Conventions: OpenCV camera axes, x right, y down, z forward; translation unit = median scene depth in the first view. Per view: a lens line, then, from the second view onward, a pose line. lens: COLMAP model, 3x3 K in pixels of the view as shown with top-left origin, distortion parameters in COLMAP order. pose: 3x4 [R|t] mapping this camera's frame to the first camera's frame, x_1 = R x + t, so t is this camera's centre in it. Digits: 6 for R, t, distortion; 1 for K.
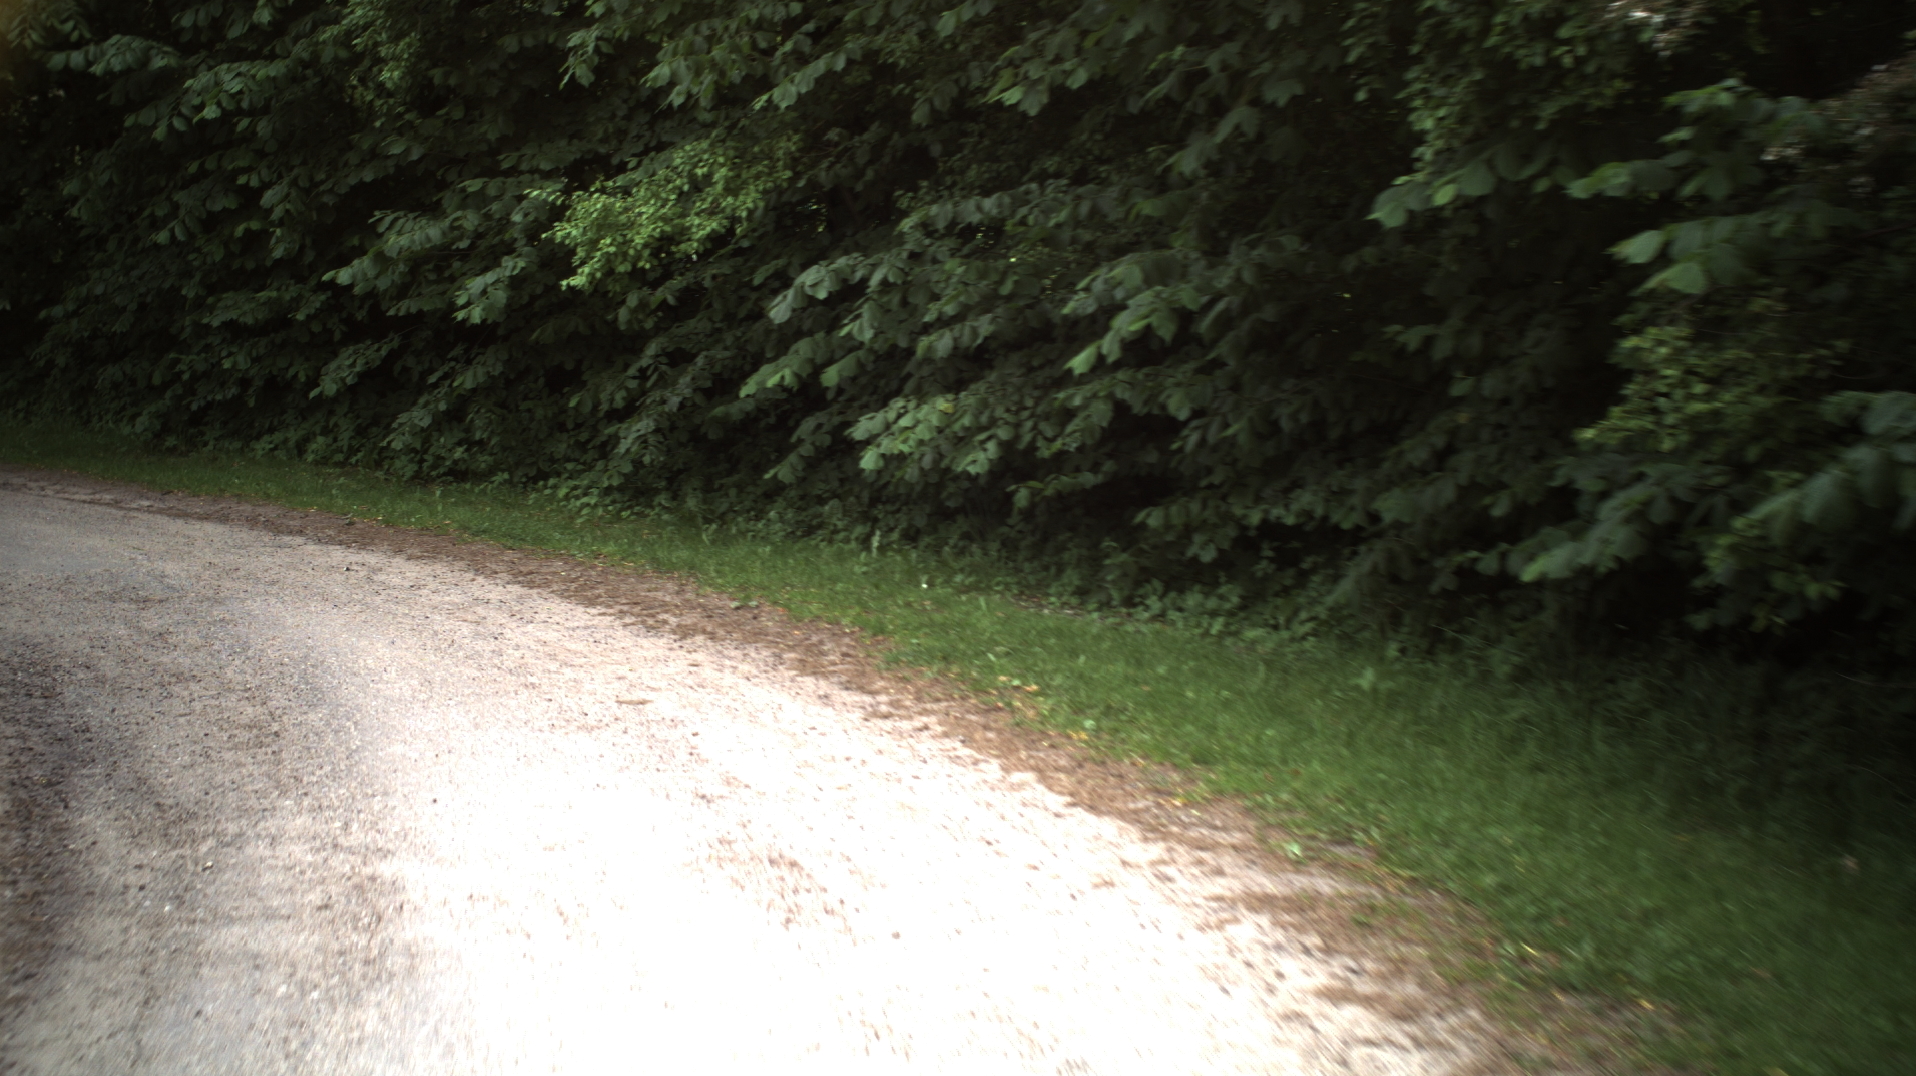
lens RADIAL K [[3453.8, 0, 975.1], [0, 3453.8, 550.0], [0, 0, 1]] dist [-0.262940, 0.000000]
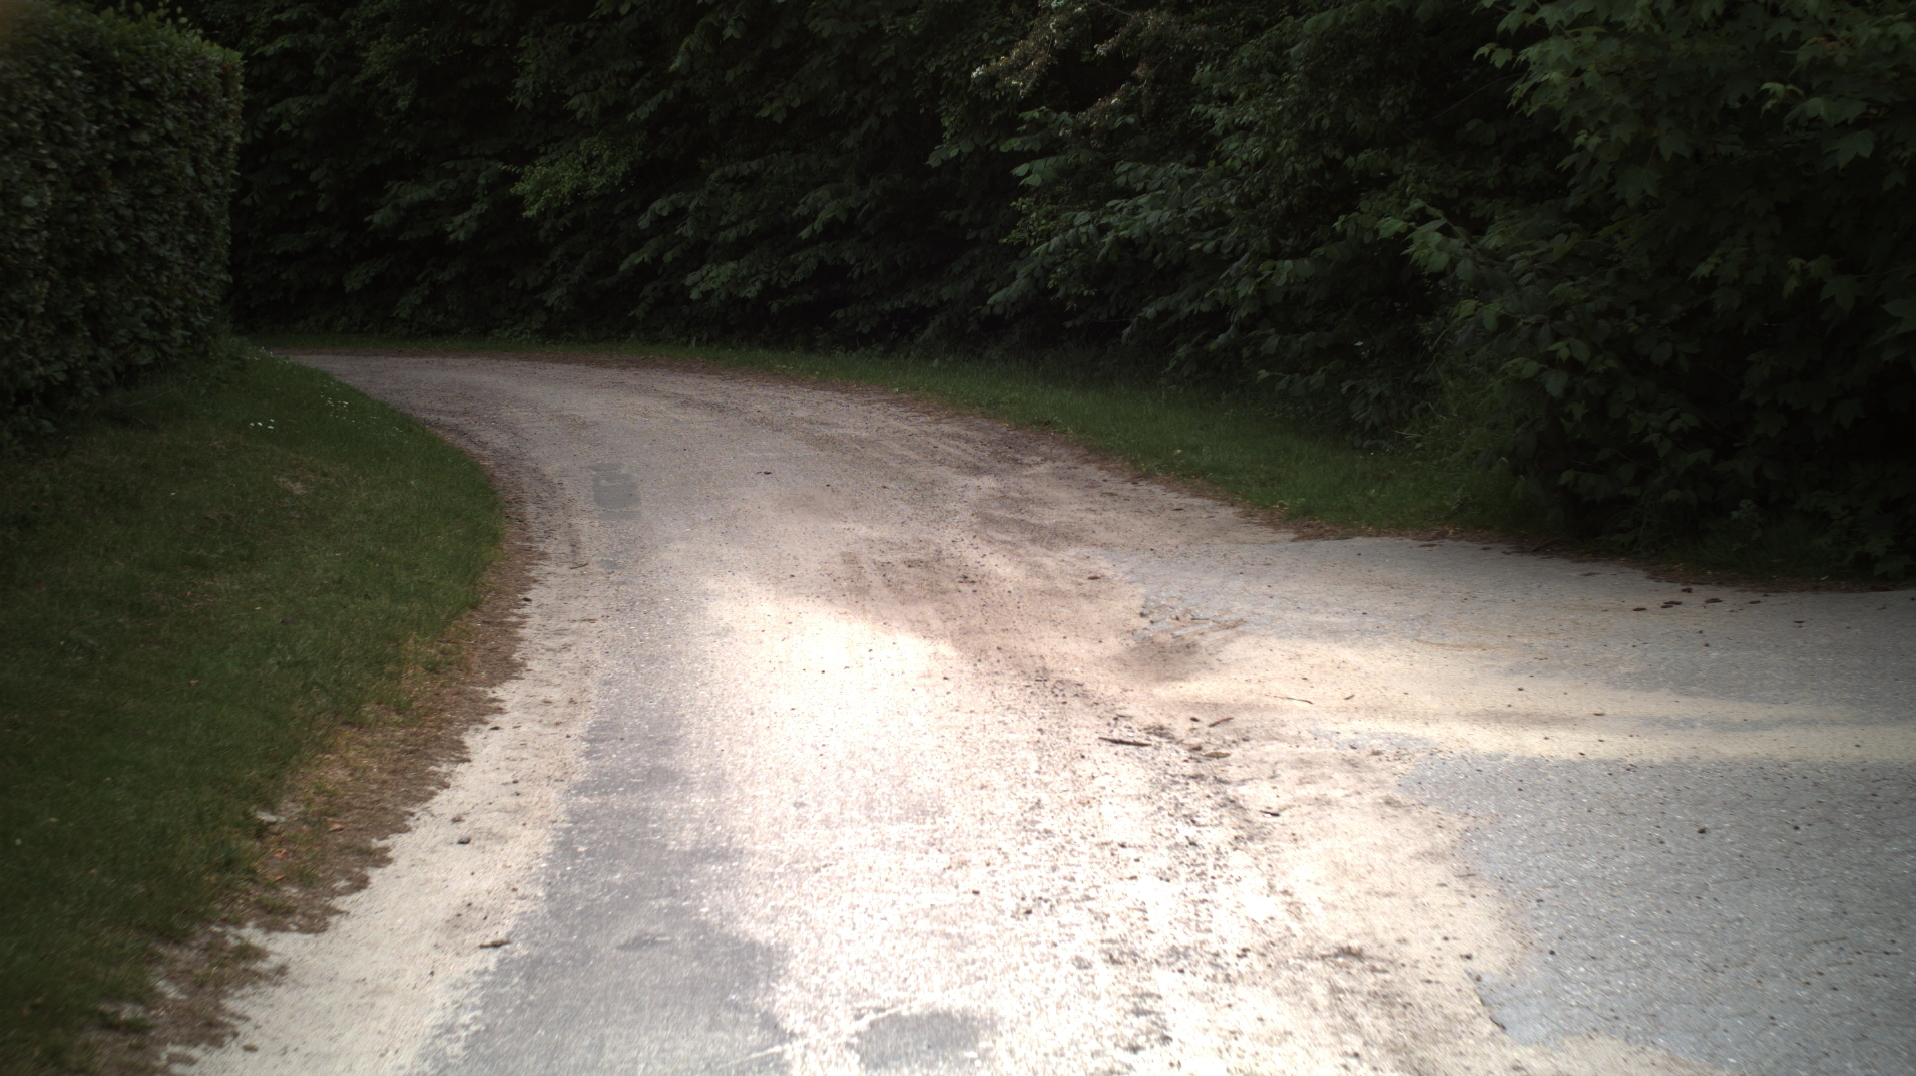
lens RADIAL K [[3453.8, 0, 940.1], [0, 3453.8, 529.0], [0, 0, 1]] dist [-0.262940, 0.000000]
pose [[0.995851, -0.039193, 0.082120, -0.058144], [0.038879, 0.999229, 0.005426, 0.102806], [-0.082270, -0.002211, 0.996608, -0.984805]]
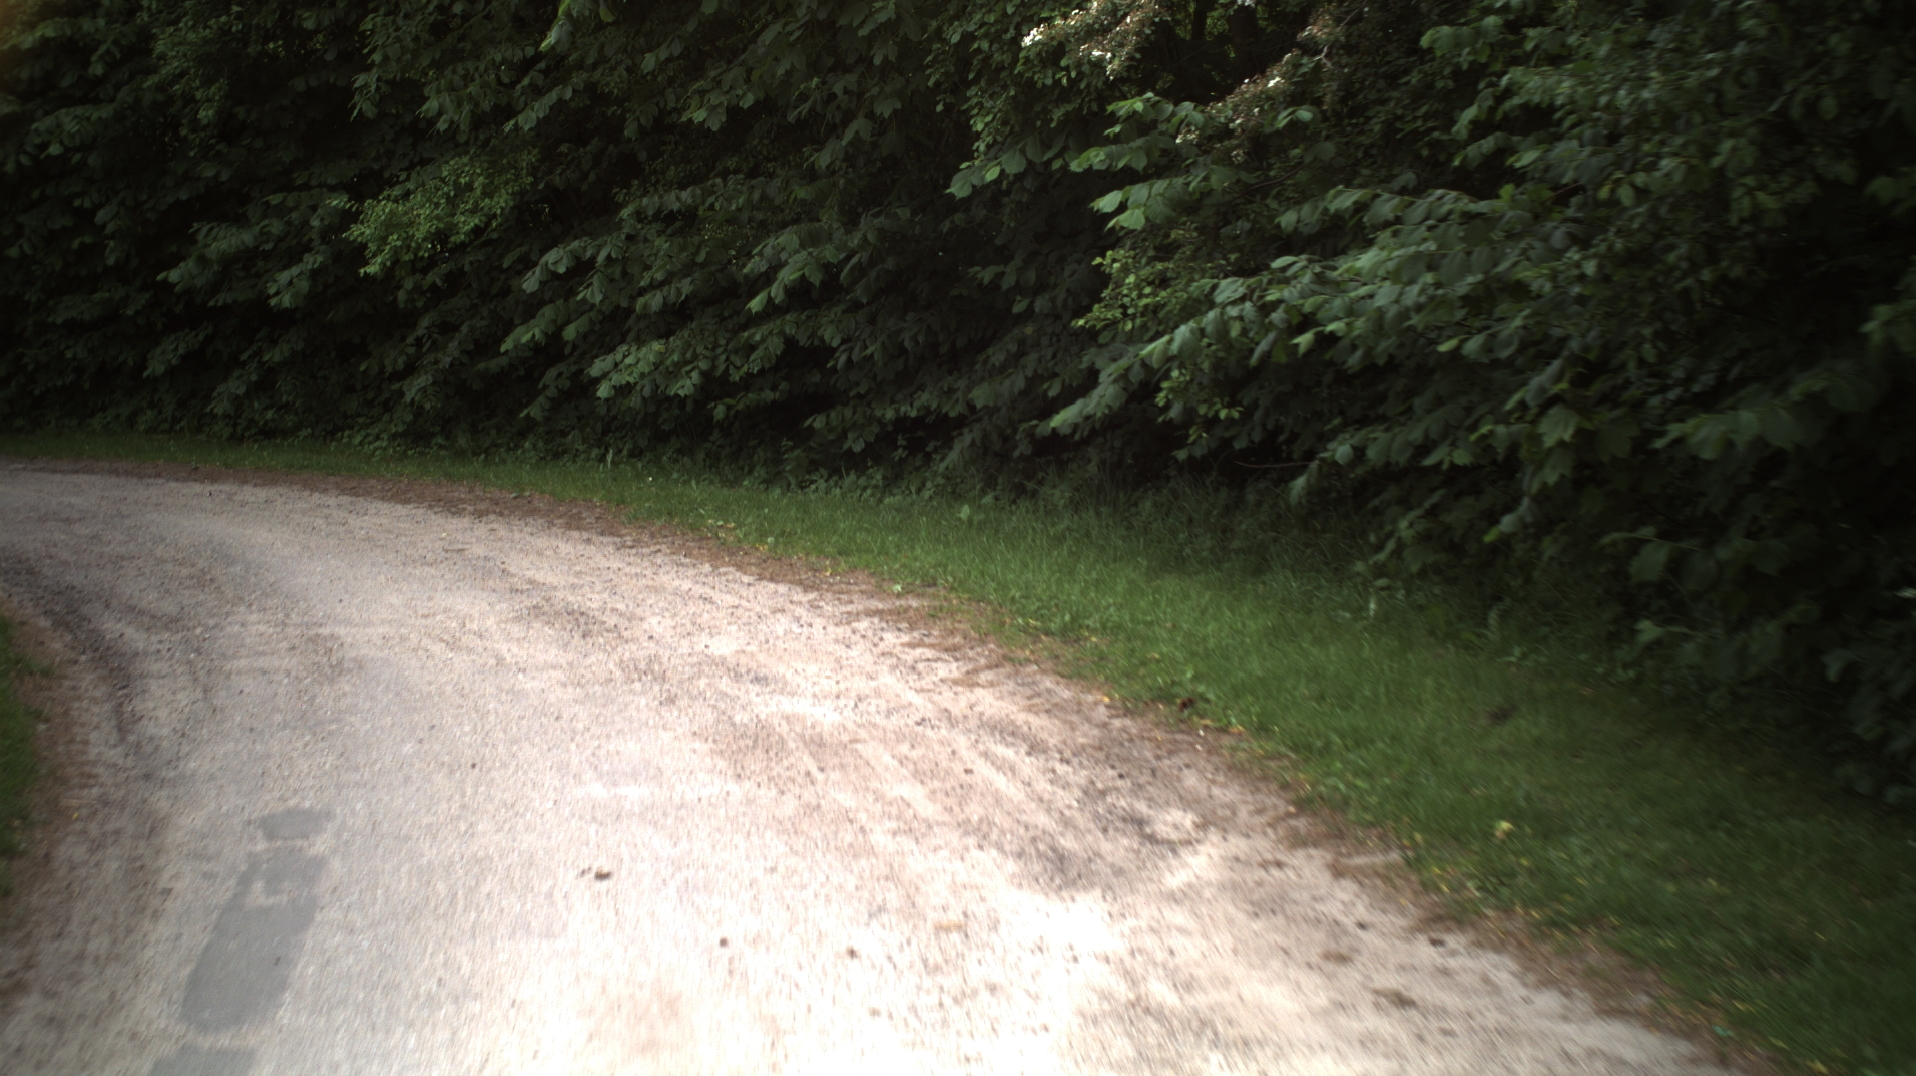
lens RADIAL K [[3453.8, 0, 963.9], [0, 3453.8, 539.6], [0, 0, 1]] dist [-0.262940, 0.000000]
pose [[0.995586, -0.047001, 0.081238, -0.003098], [0.047057, 0.998891, 0.001229, 0.035689], [-0.081206, 0.002599, 0.996694, -0.331463]]
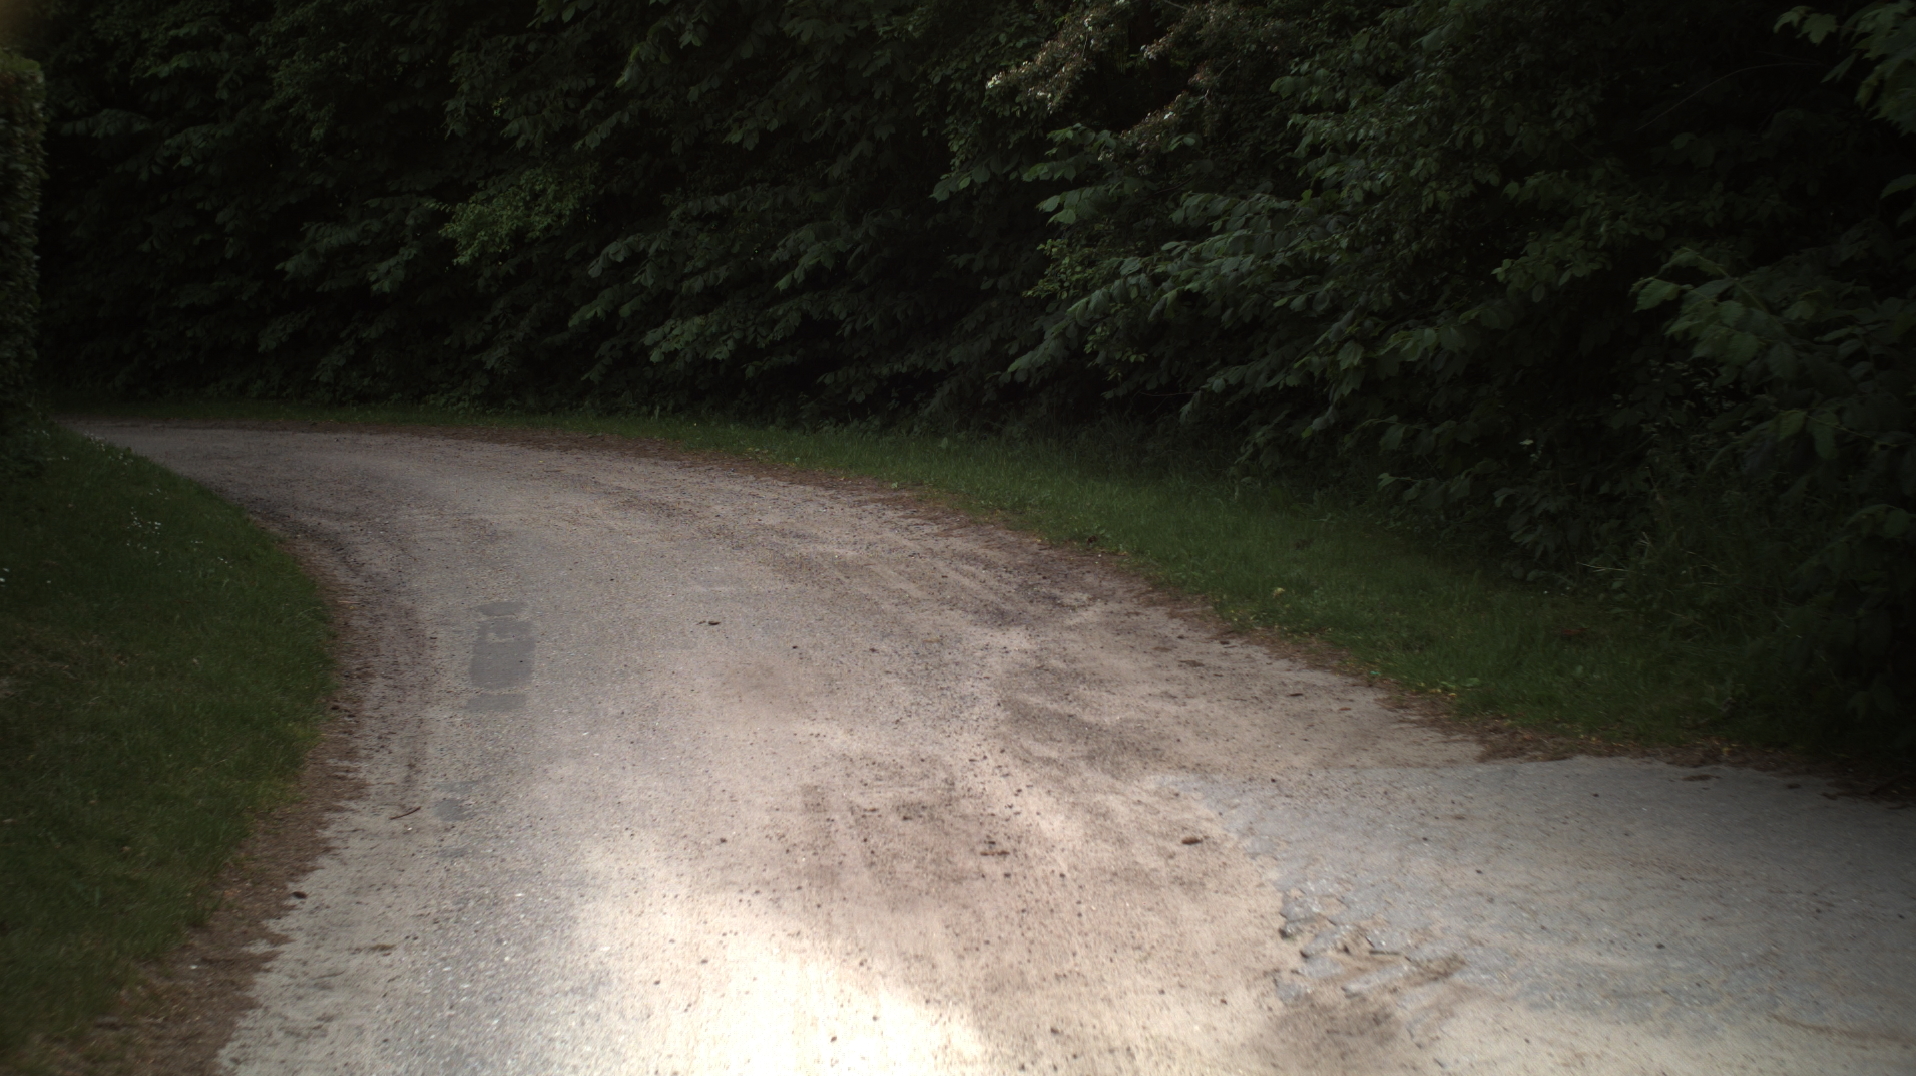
lens RADIAL K [[3453.8, 0, 956.6], [0, 3453.8, 542.2], [0, 0, 1]] dist [-0.262940, 0.000000]
pose [[0.995364, -0.046964, 0.083936, -0.029783], [0.047139, 0.998888, -0.000114, 0.069723], [-0.083837, 0.004070, 0.996471, -0.659379]]
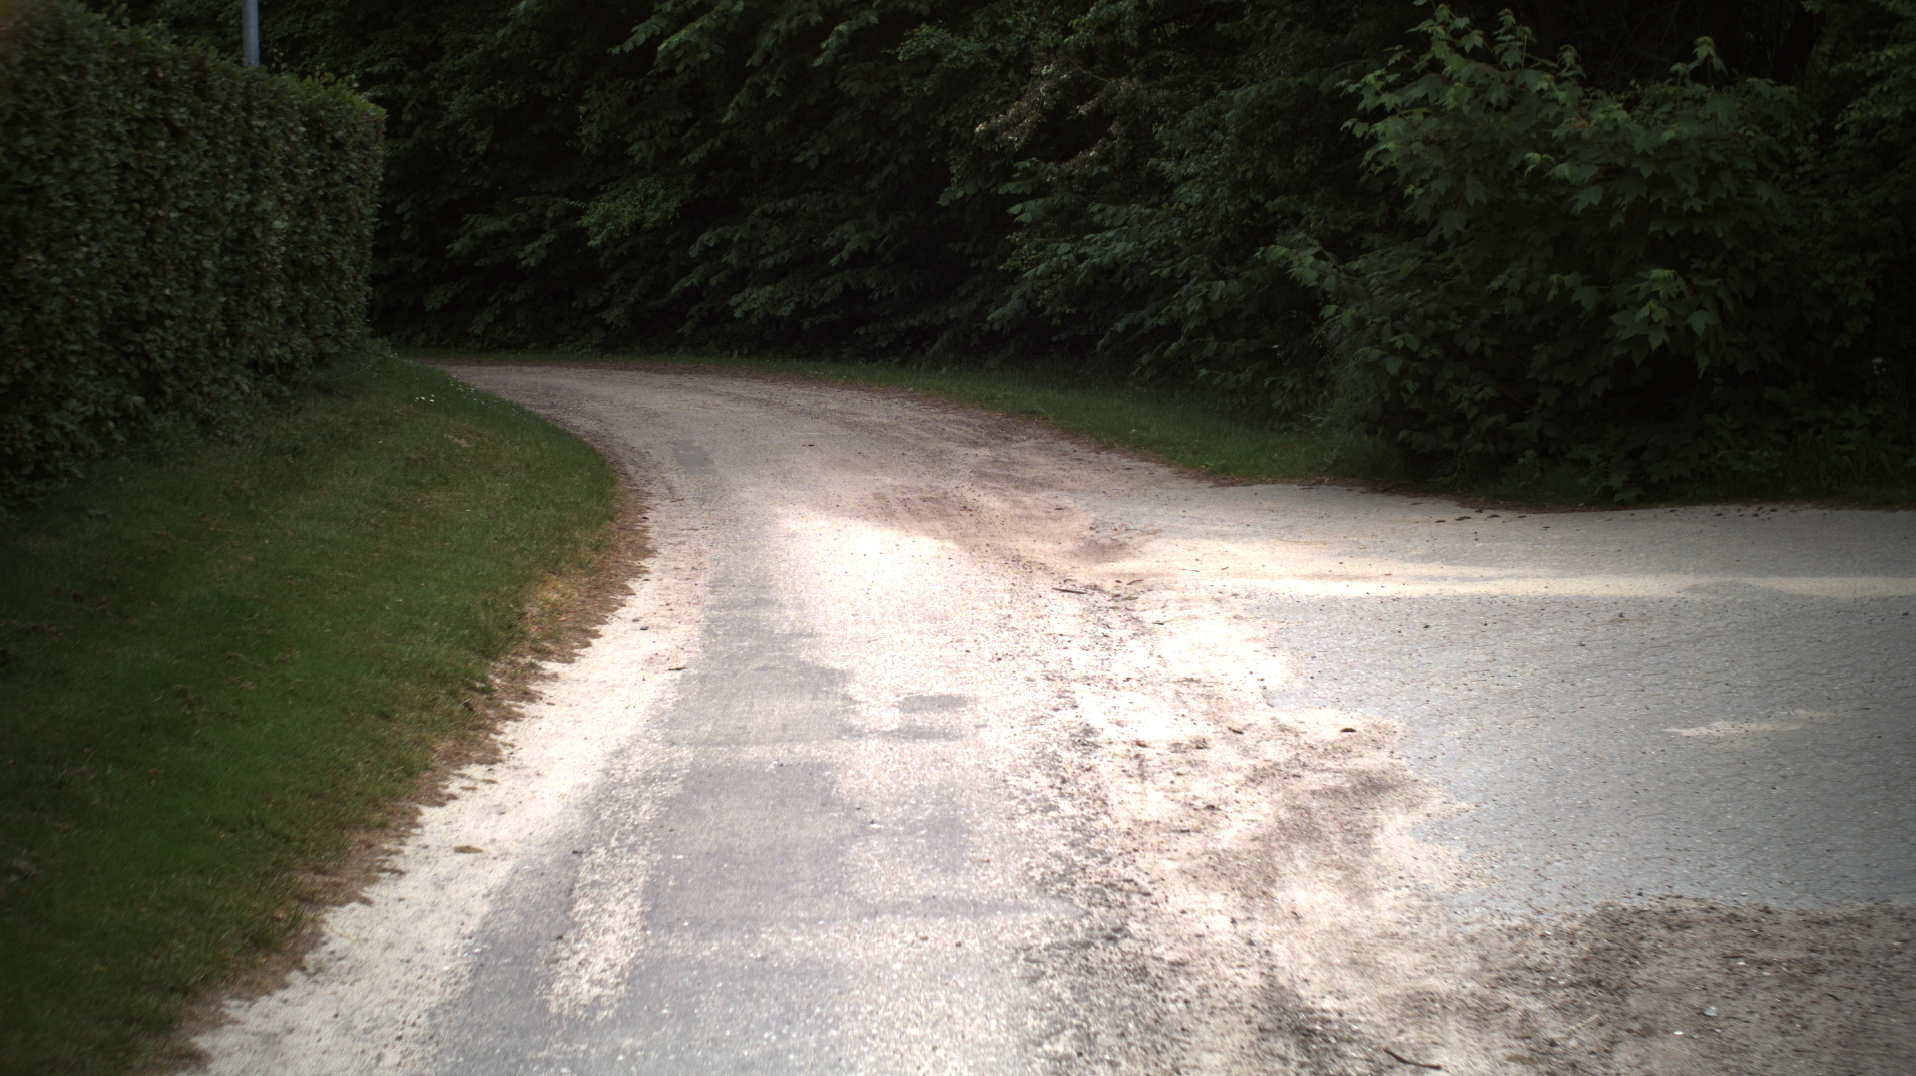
lens RADIAL K [[3453.8, 0, 964.2], [0, 3453.8, 543.6], [0, 0, 1]] dist [-0.262940, 0.000000]
pose [[0.995668, -0.030546, 0.087823, -0.086790], [0.030793, 0.999525, -0.001453, 0.135532], [-0.087737, 0.004151, 0.996135, -1.313281]]
